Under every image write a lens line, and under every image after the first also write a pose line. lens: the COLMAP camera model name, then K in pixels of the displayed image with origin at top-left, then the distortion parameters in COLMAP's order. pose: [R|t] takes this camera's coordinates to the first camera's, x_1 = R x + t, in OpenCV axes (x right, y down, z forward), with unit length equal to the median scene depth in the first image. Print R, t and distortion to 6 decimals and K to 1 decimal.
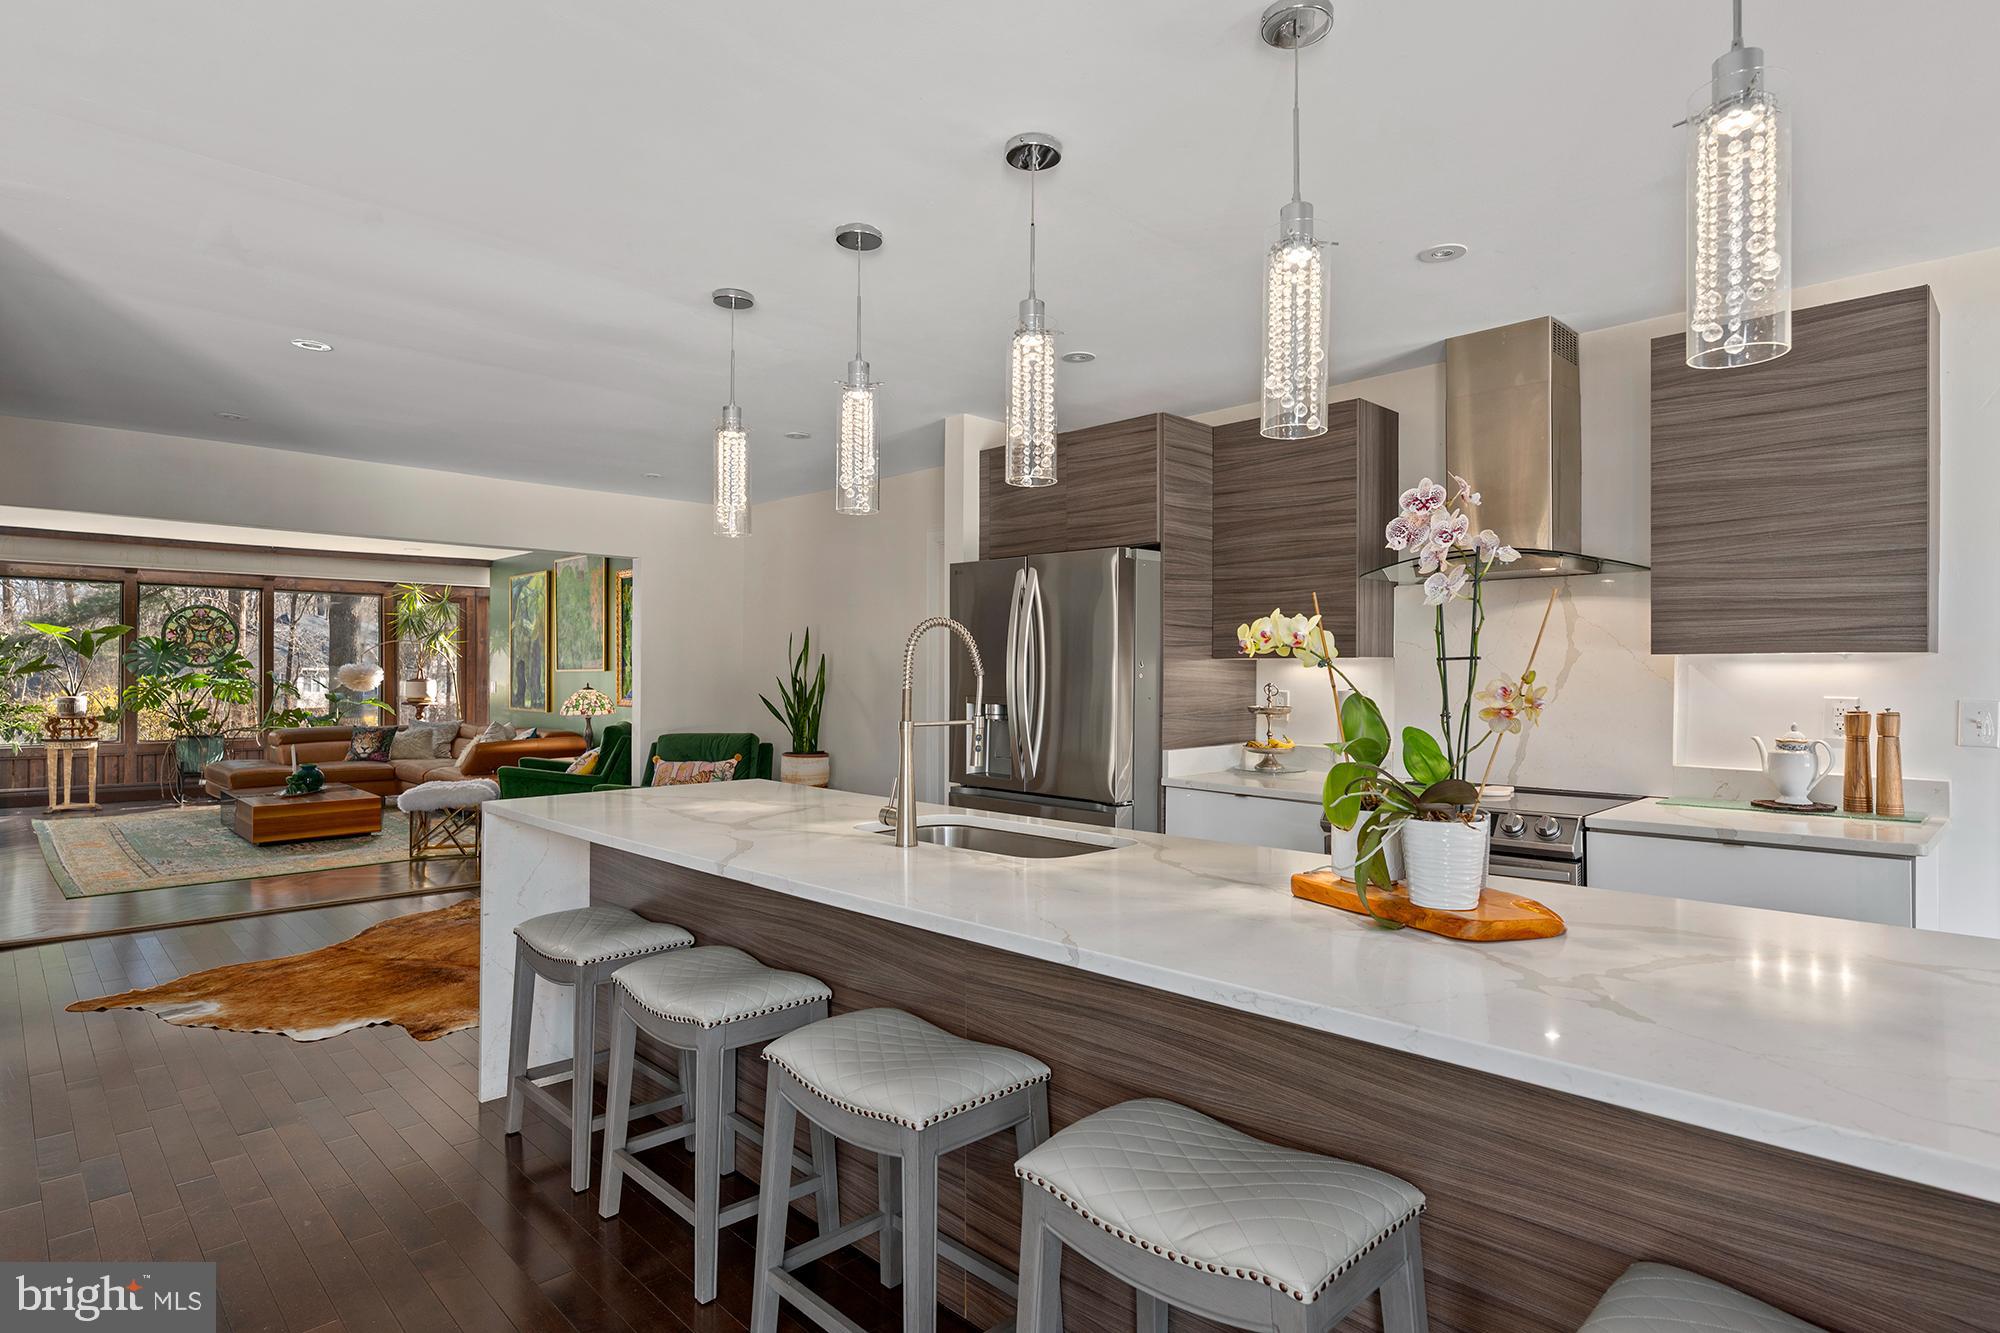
lens RADIAL K [[1022.5, 0, 994.5], [0, 1022.5, 673.6], [0, 0, 1]] dist [-0.000965, -0.001352]
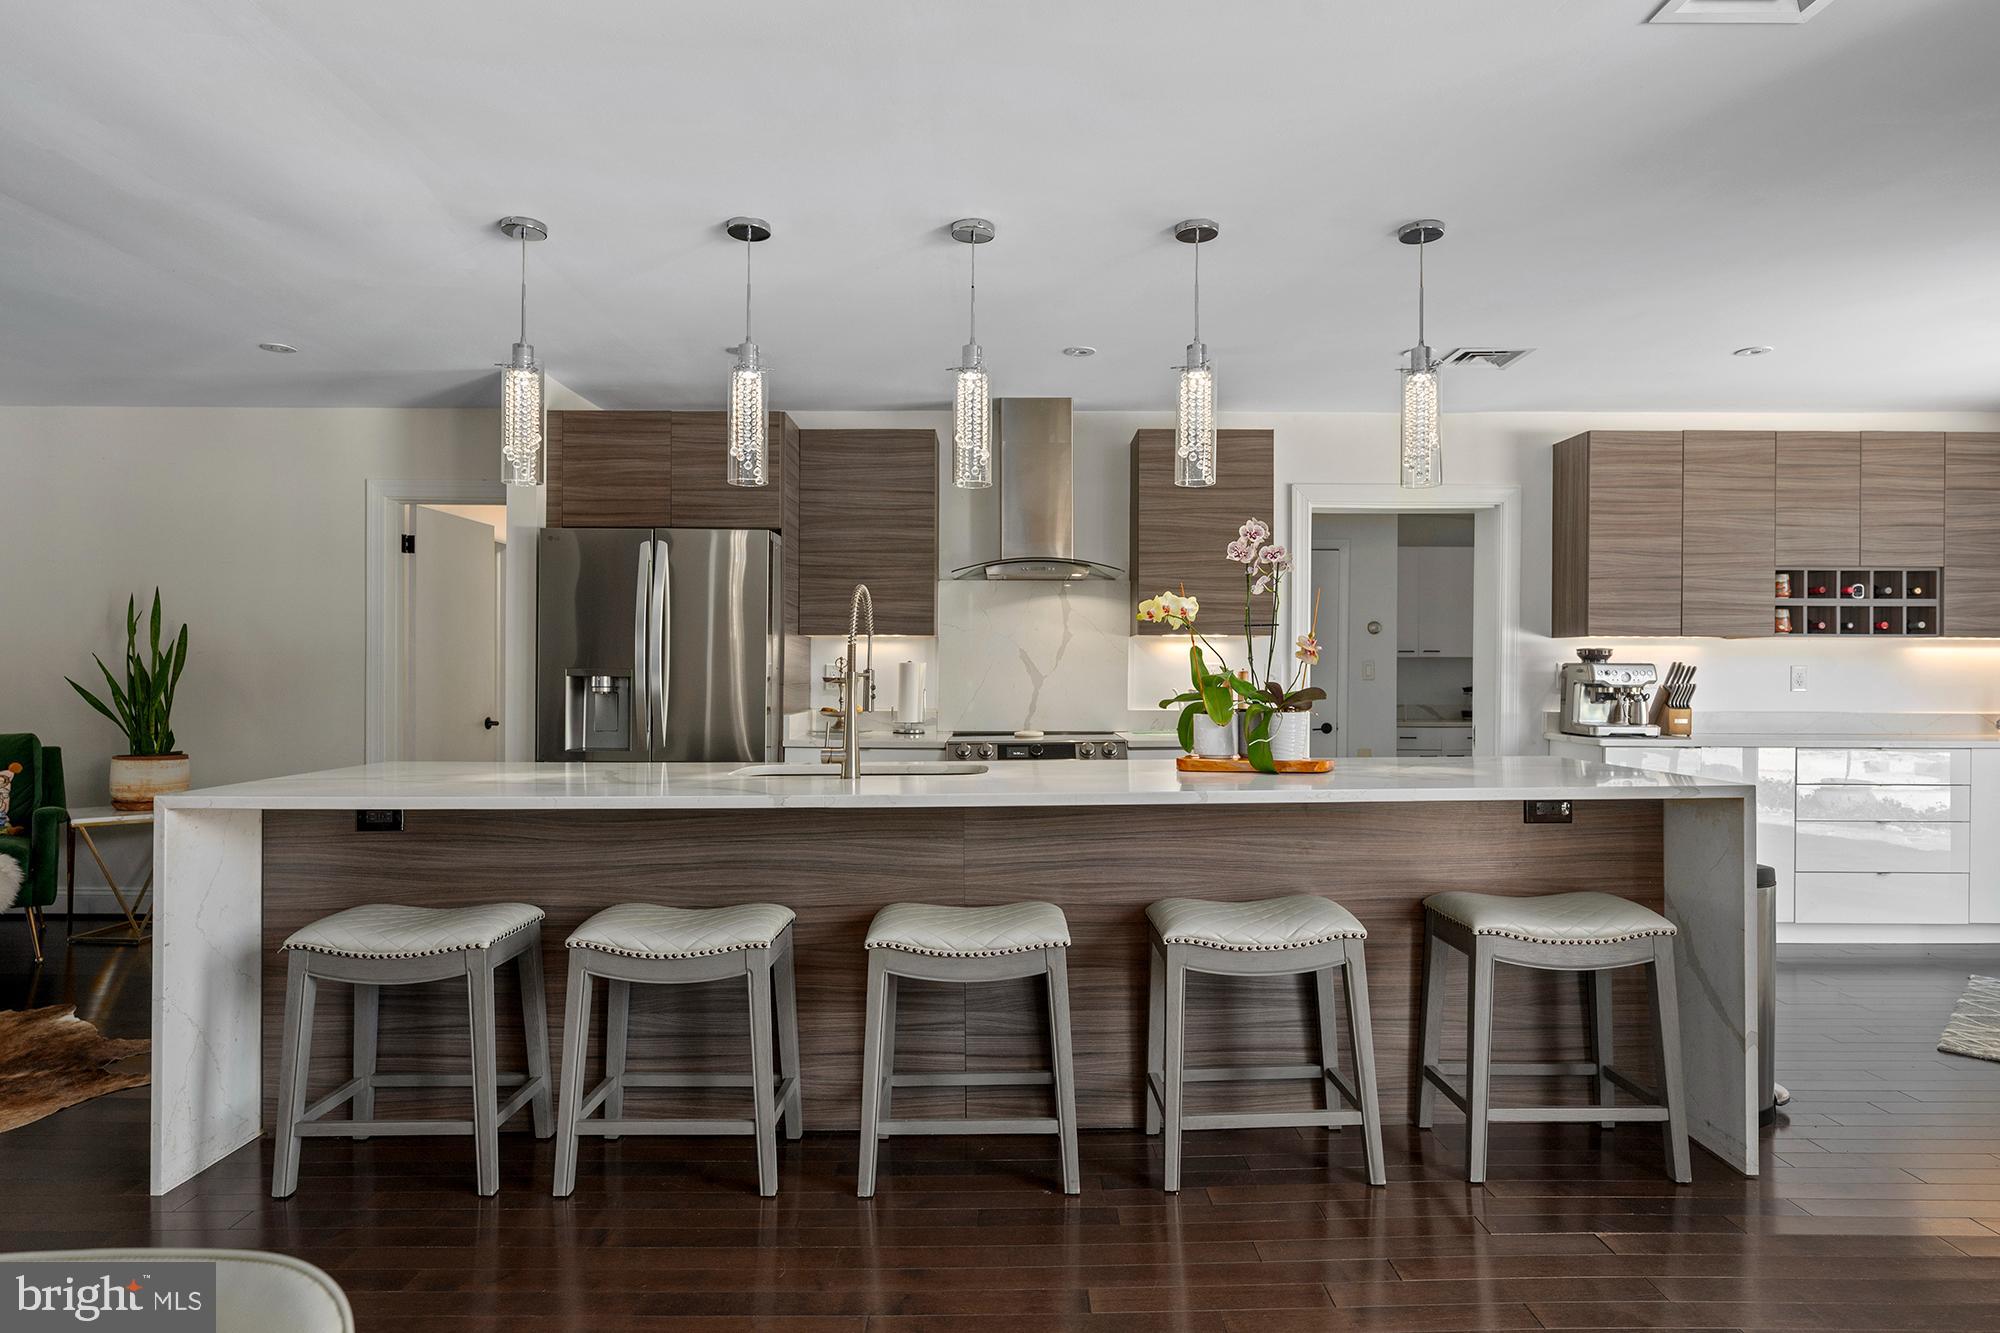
lens RADIAL K [[1084.3, 0, 984.9], [0, 1084.3, 676.0], [0, 0, 1]] dist [-0.012304, 0.004720]
pose [[0.709652, -0.002936, 0.704546, -0.538185], [0.000072, 0.999992, 0.004095, 0.029145], [-0.704553, -0.002855, 0.709646, 0.006033]]
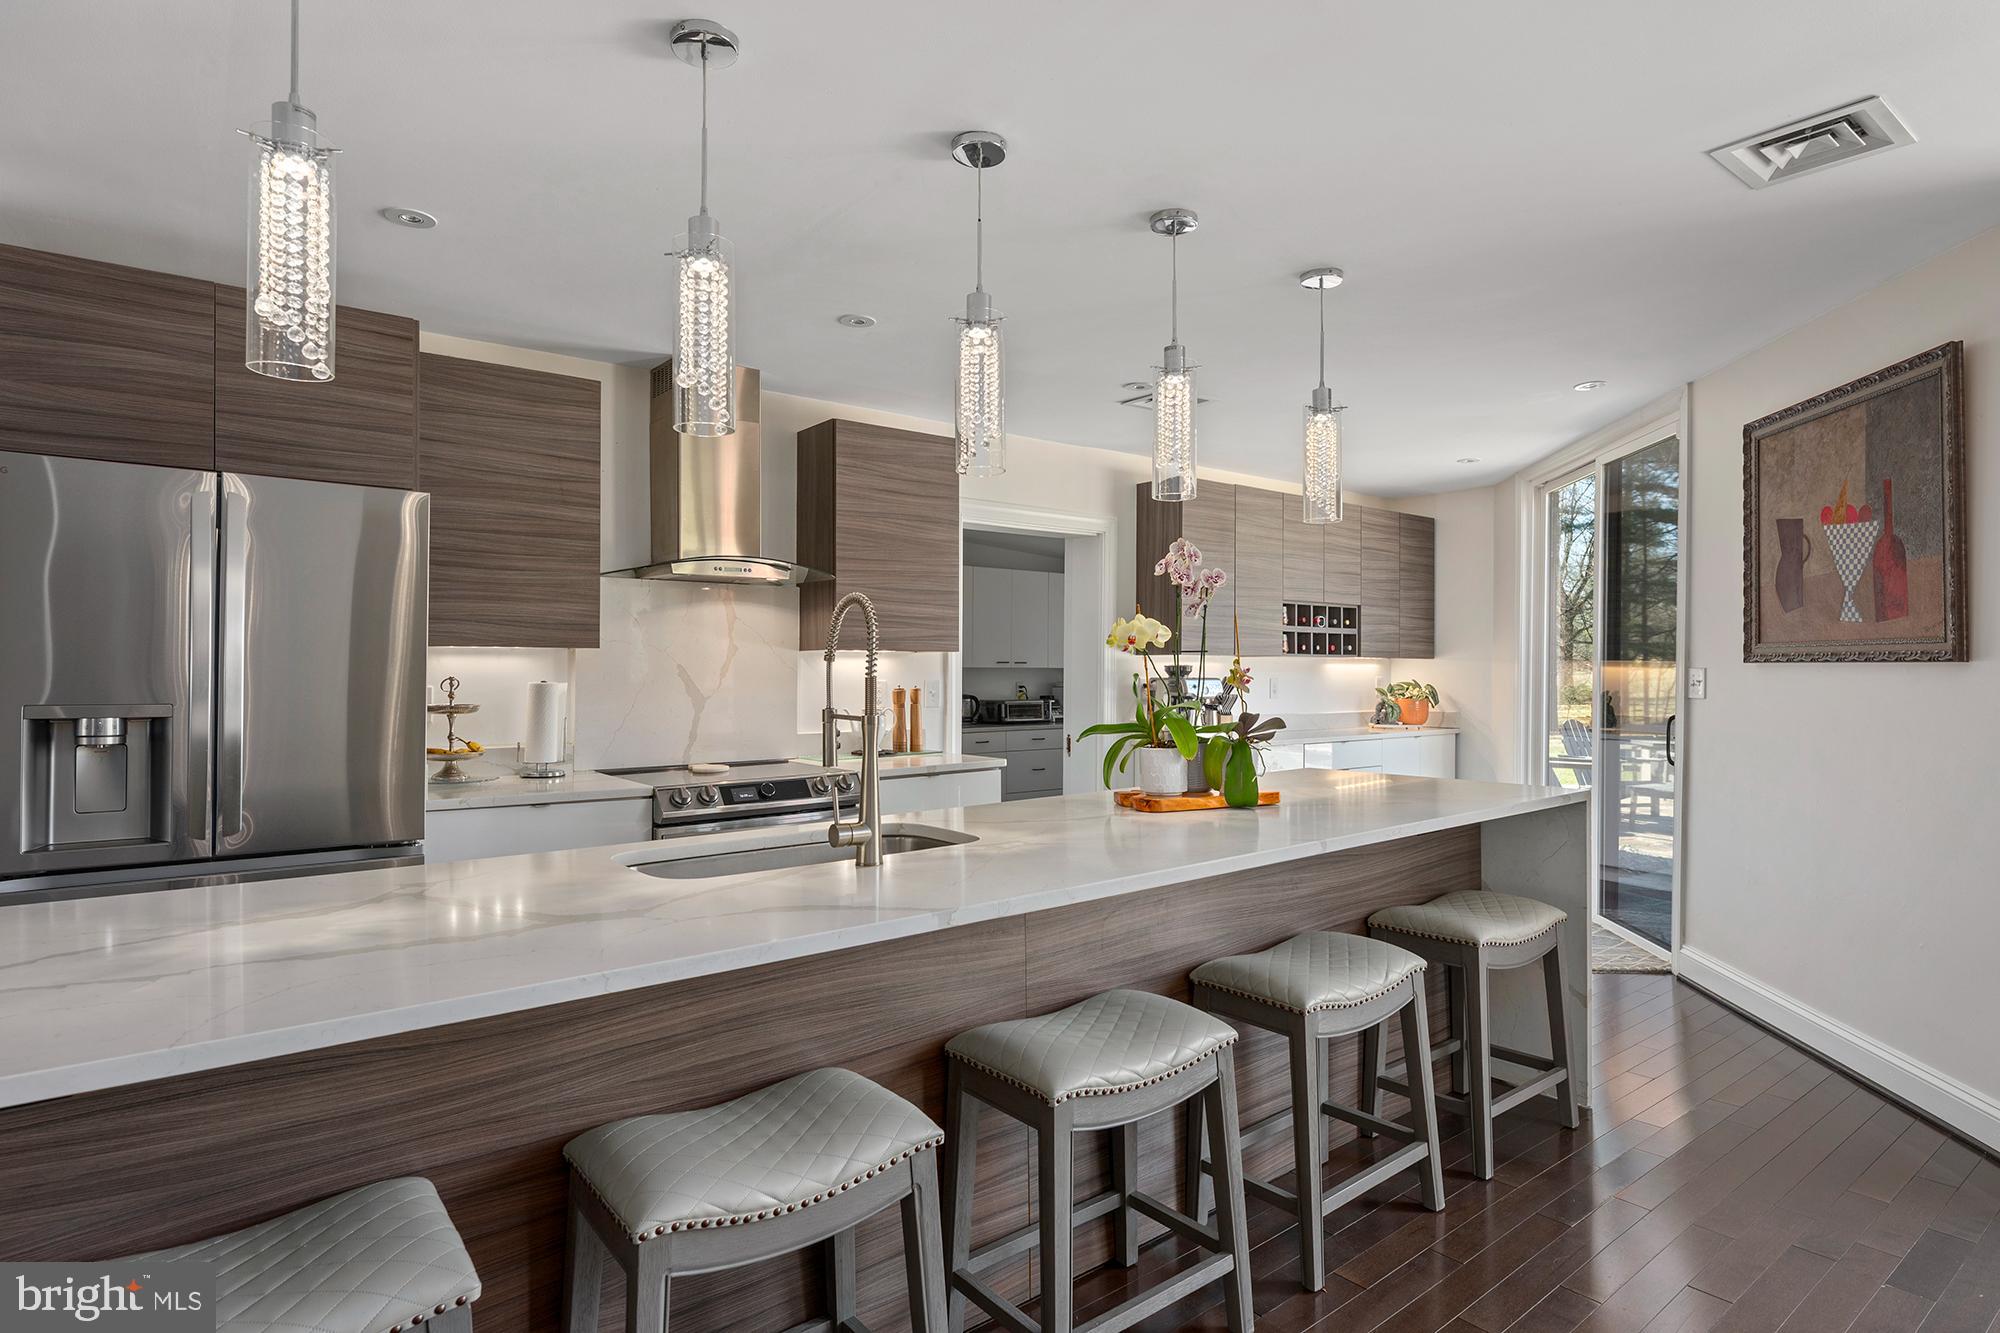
lens RADIAL K [[1084.3, 0, 986.1], [0, 1084.3, 669.3], [0, 0, 1]] dist [-0.012304, 0.004720]
pose [[0.115686, 0.001501, 0.993285, -0.615286], [0.003800, 0.999991, -0.001954, 0.007799], [-0.993279, 0.004001, 0.115680, 0.512468]]
